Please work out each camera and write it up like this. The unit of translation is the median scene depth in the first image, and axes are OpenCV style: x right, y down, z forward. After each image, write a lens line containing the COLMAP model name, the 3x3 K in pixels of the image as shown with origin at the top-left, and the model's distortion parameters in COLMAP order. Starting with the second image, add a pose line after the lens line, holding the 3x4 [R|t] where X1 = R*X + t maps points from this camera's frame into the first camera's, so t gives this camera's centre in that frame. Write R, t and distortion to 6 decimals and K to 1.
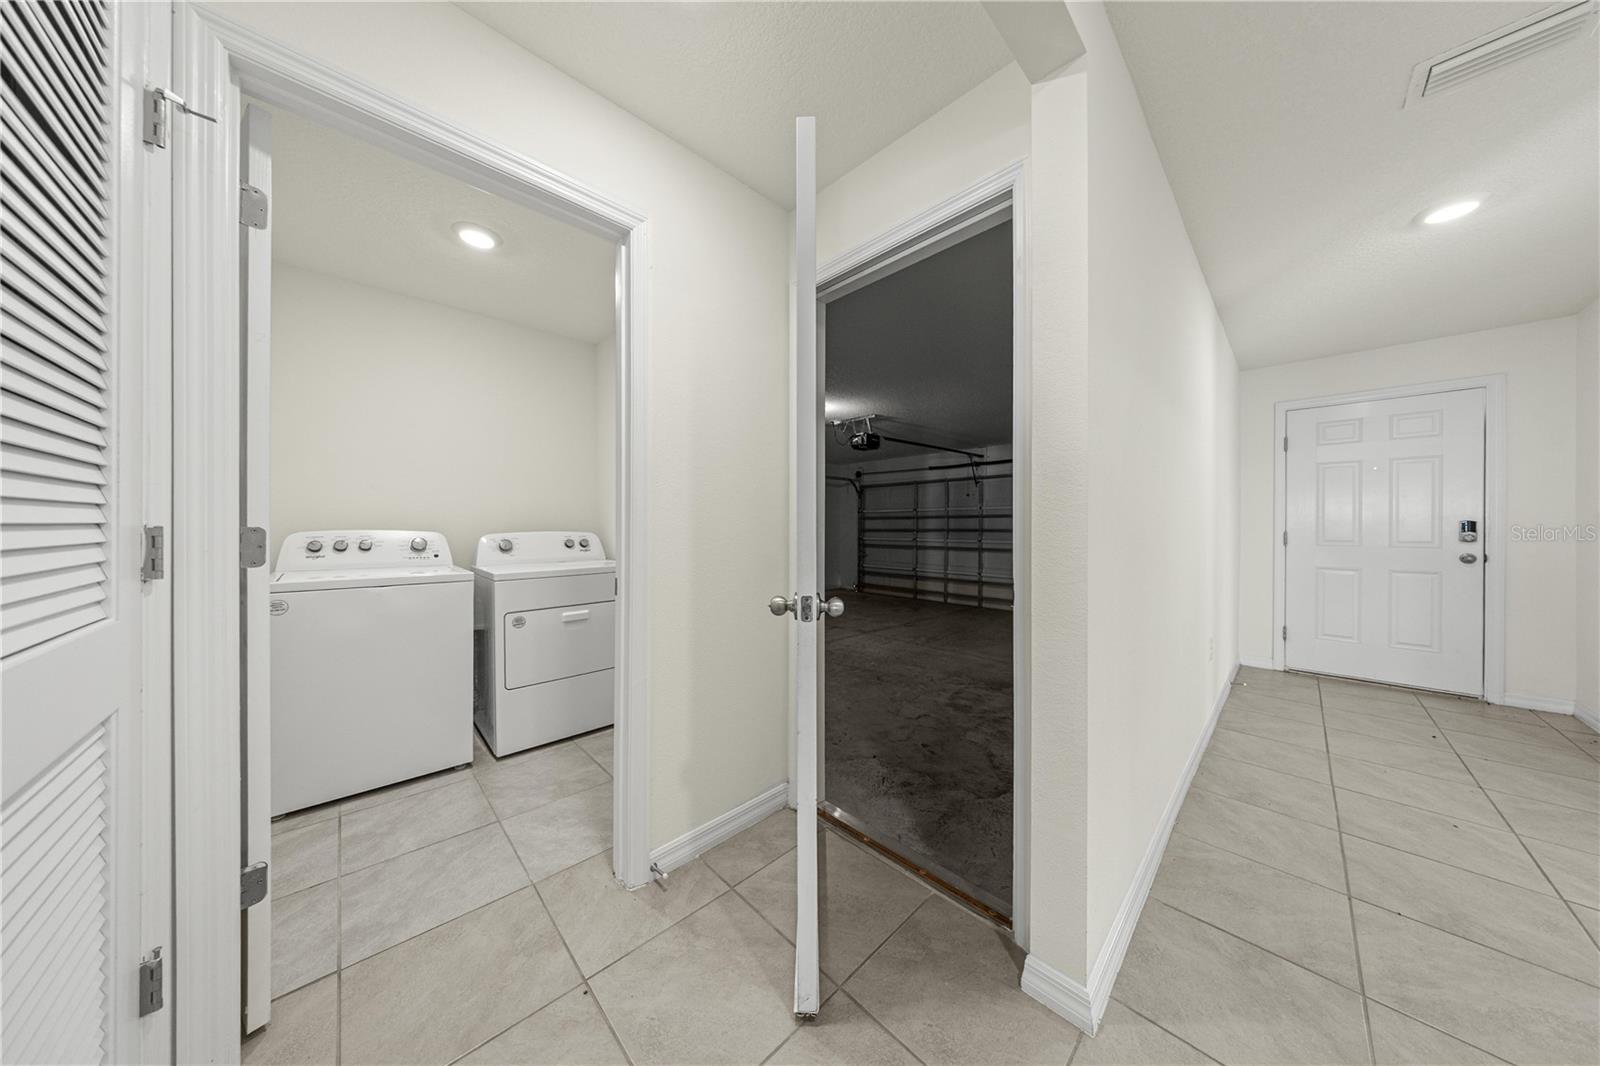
lens RADIAL K [[471.0, 0, 796.0], [0, 471.0, 526.5], [0, 0, 1]] dist [-0.000704, 0.000073]
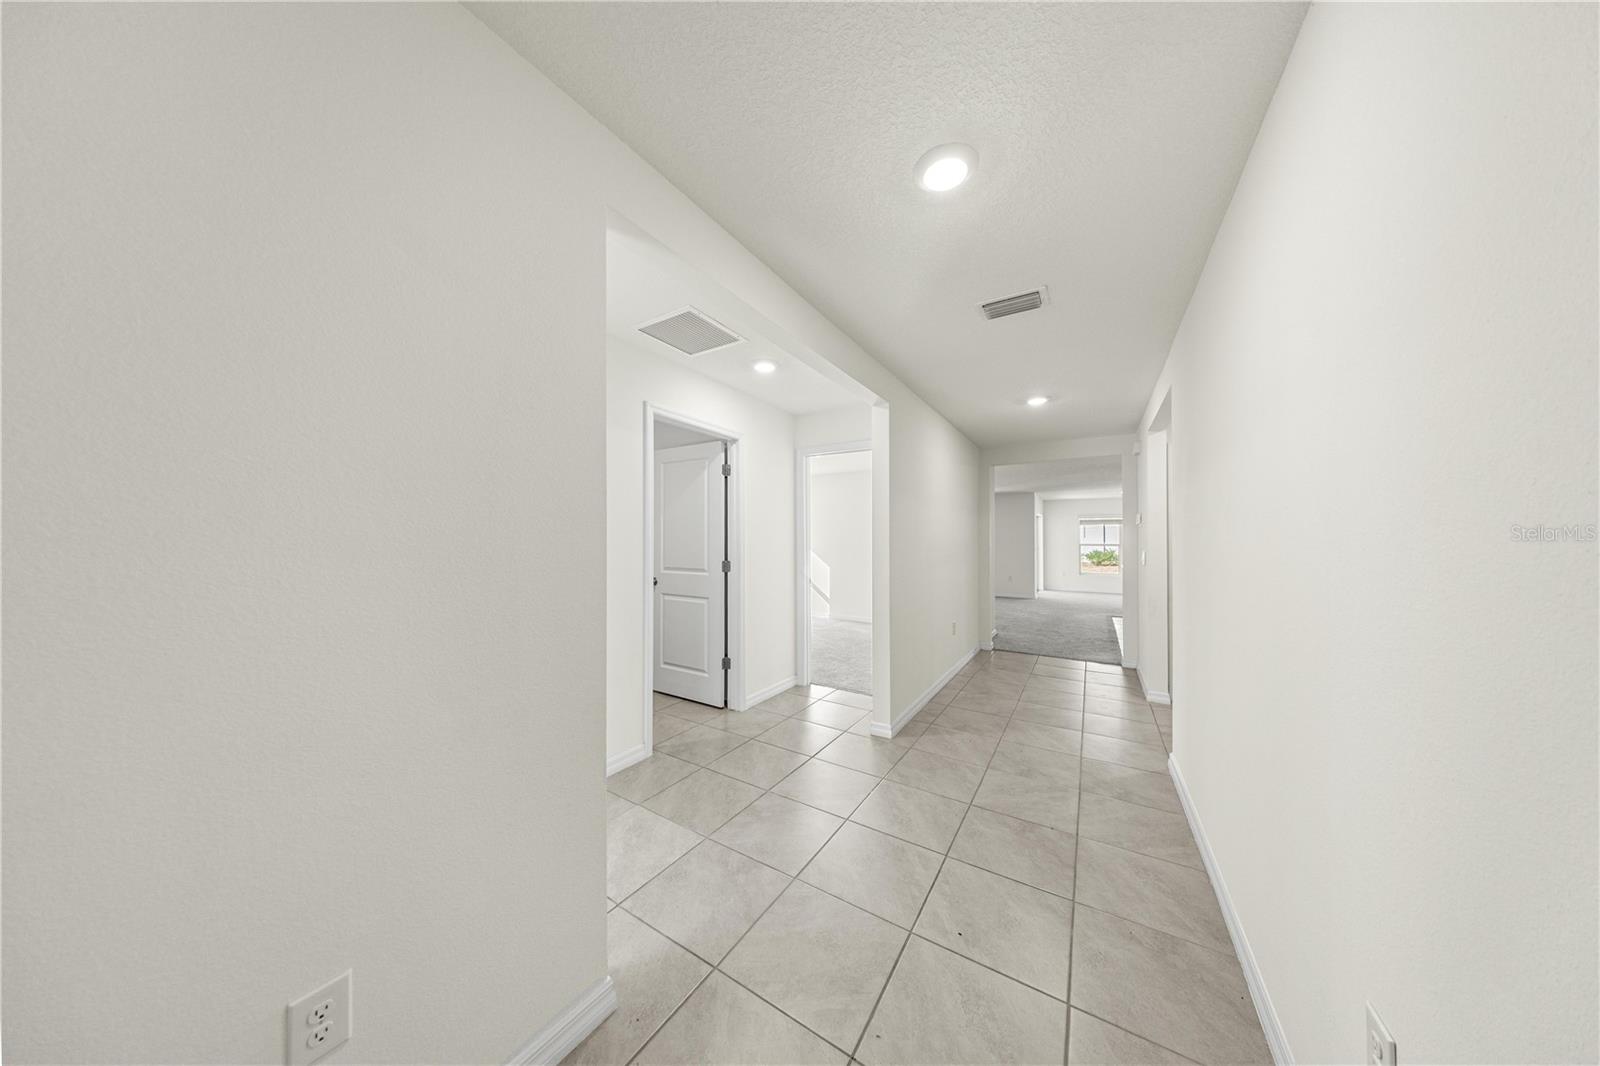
lens RADIAL K [[471.0, 0, 793.6], [0, 471.0, 537.8], [0, 0, 1]] dist [-0.000704, 0.000073]
pose [[-0.969248, -0.003538, -0.246060, 2.258992], [-0.002099, 0.999979, -0.006112, -0.095684], [0.246077, -0.005408, -0.969235, 2.078732]]
